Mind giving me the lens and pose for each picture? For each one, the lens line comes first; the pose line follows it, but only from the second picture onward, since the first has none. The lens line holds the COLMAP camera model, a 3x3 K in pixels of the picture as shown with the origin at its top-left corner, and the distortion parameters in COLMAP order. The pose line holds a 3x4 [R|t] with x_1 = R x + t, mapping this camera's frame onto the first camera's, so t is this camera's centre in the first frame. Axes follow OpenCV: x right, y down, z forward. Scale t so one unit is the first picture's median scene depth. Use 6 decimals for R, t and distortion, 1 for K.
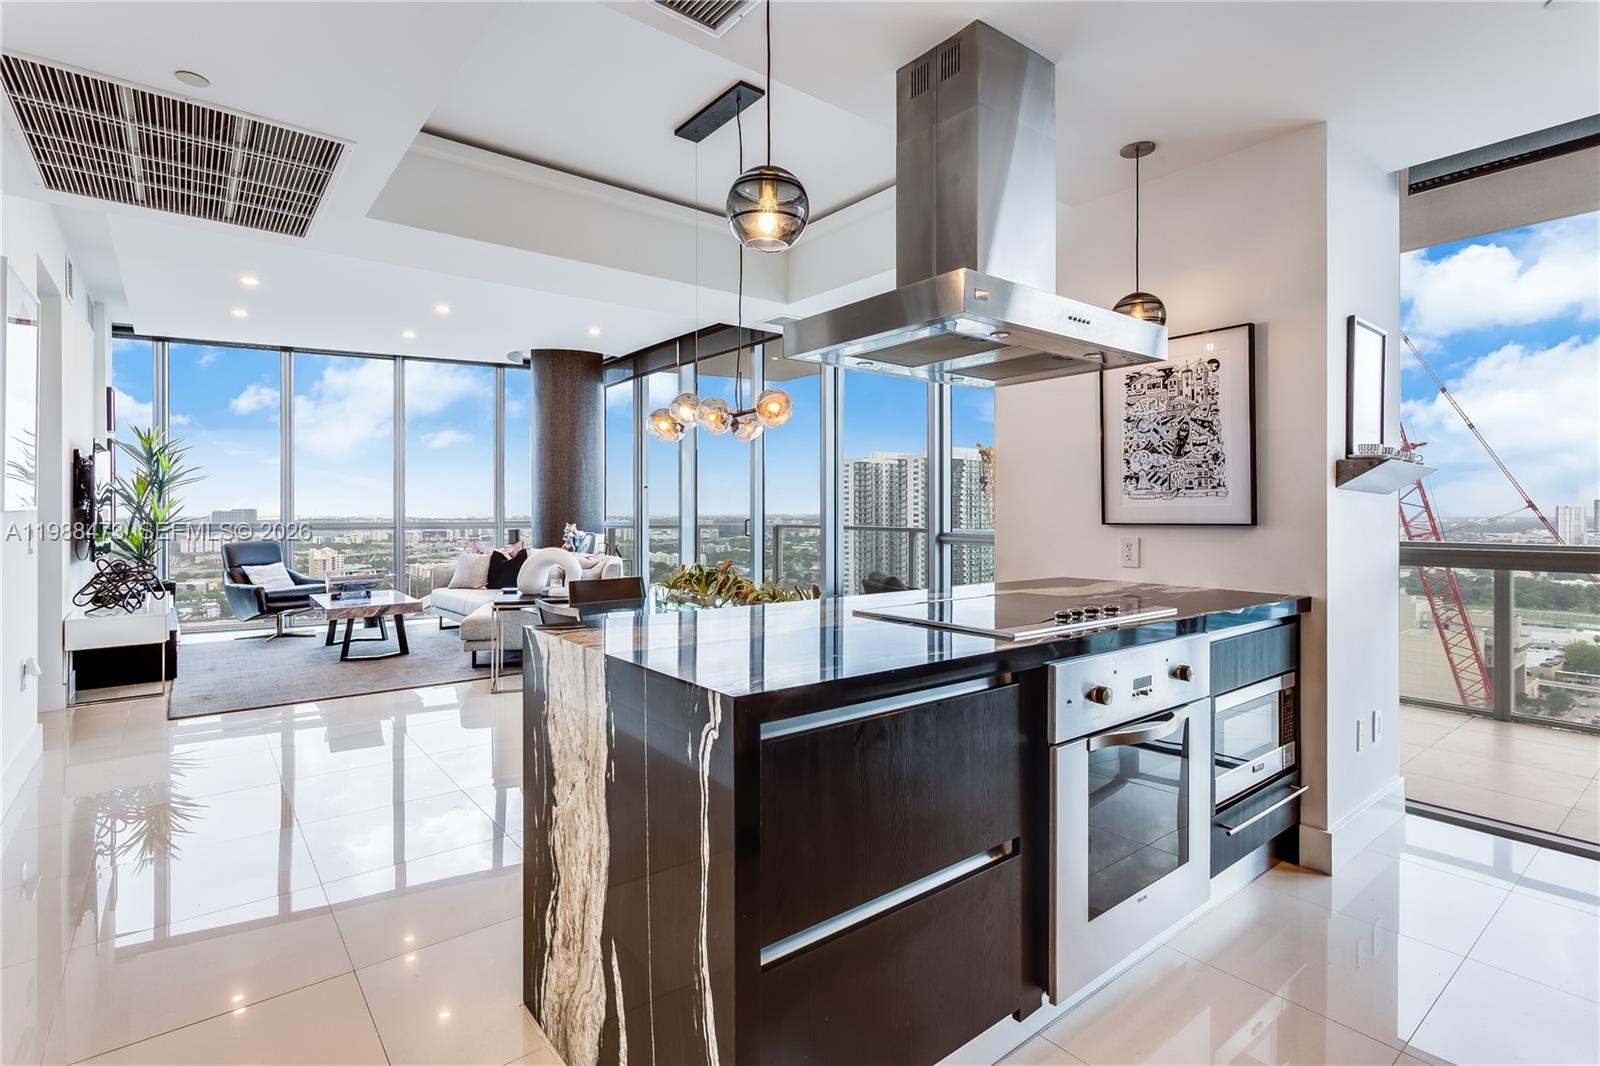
lens RADIAL K [[772.4, 0, 785.7], [0, 772.4, 512.0], [0, 0, 1]] dist [0.006383, 0.006917]
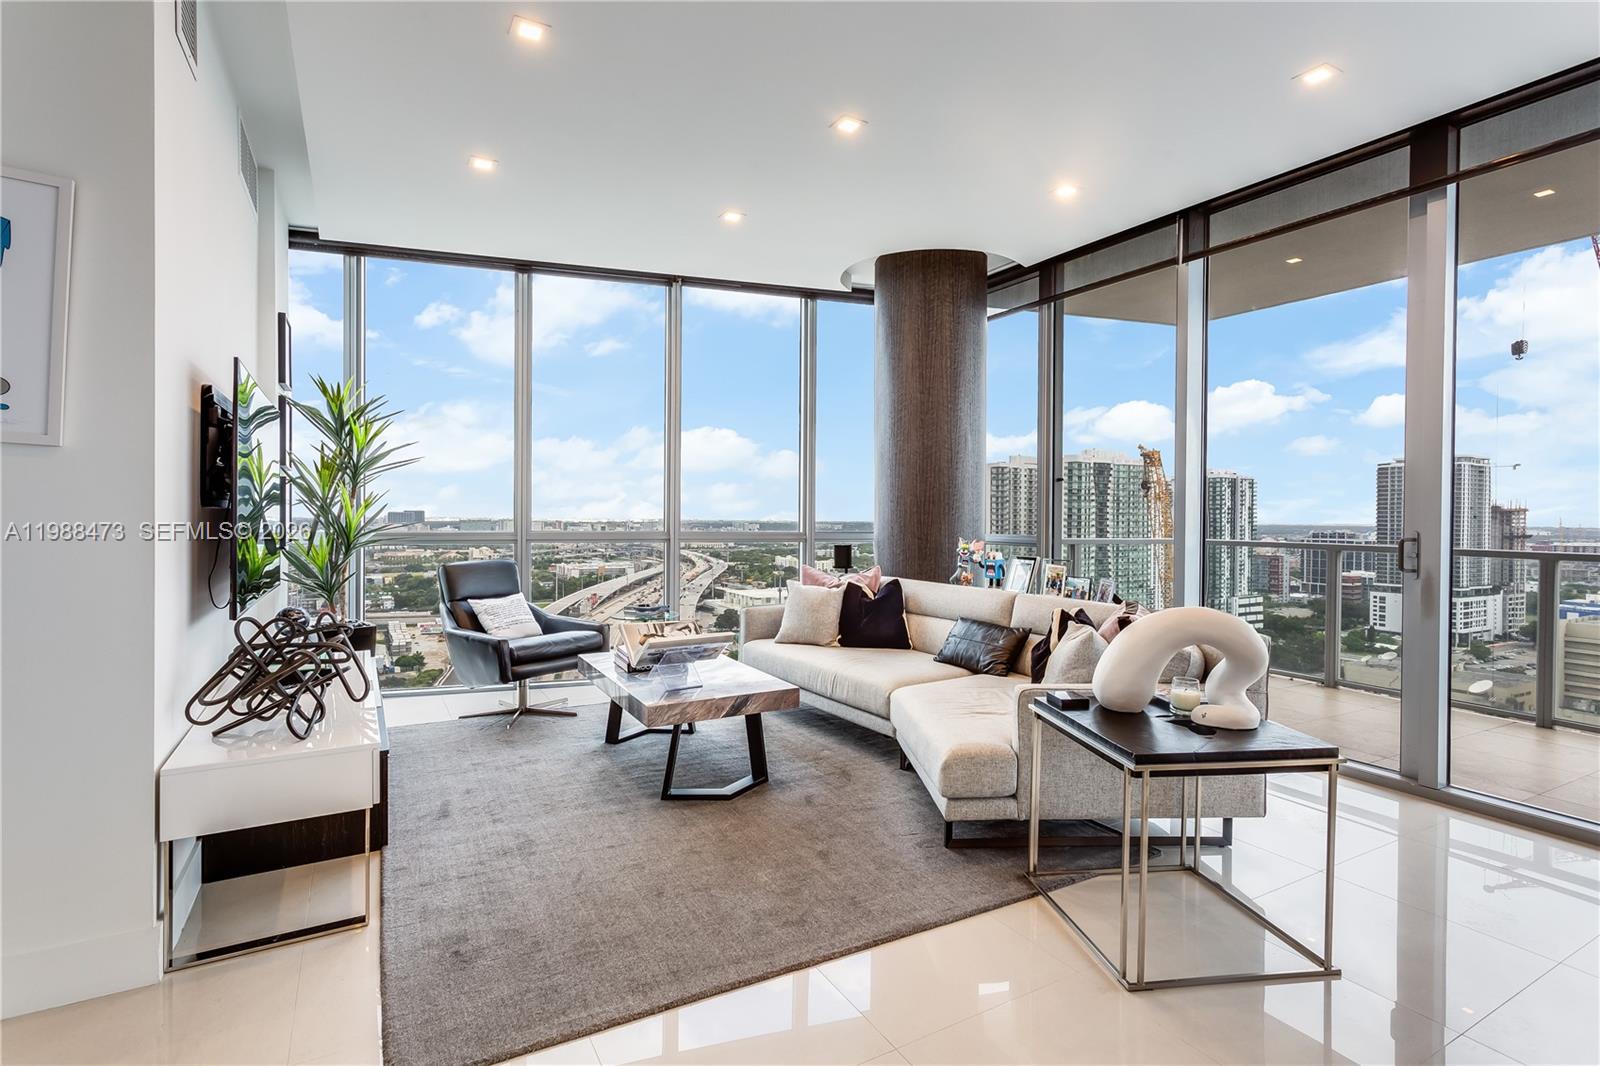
lens RADIAL K [[772.4, 0, 804.6], [0, 772.4, 523.6], [0, 0, 1]] dist [0.006383, 0.006917]
pose [[0.989839, 0.009902, -0.141846, -0.350752], [-0.008715, 0.999922, 0.008983, -0.001005], [0.141924, -0.007656, 0.989848, 0.426914]]
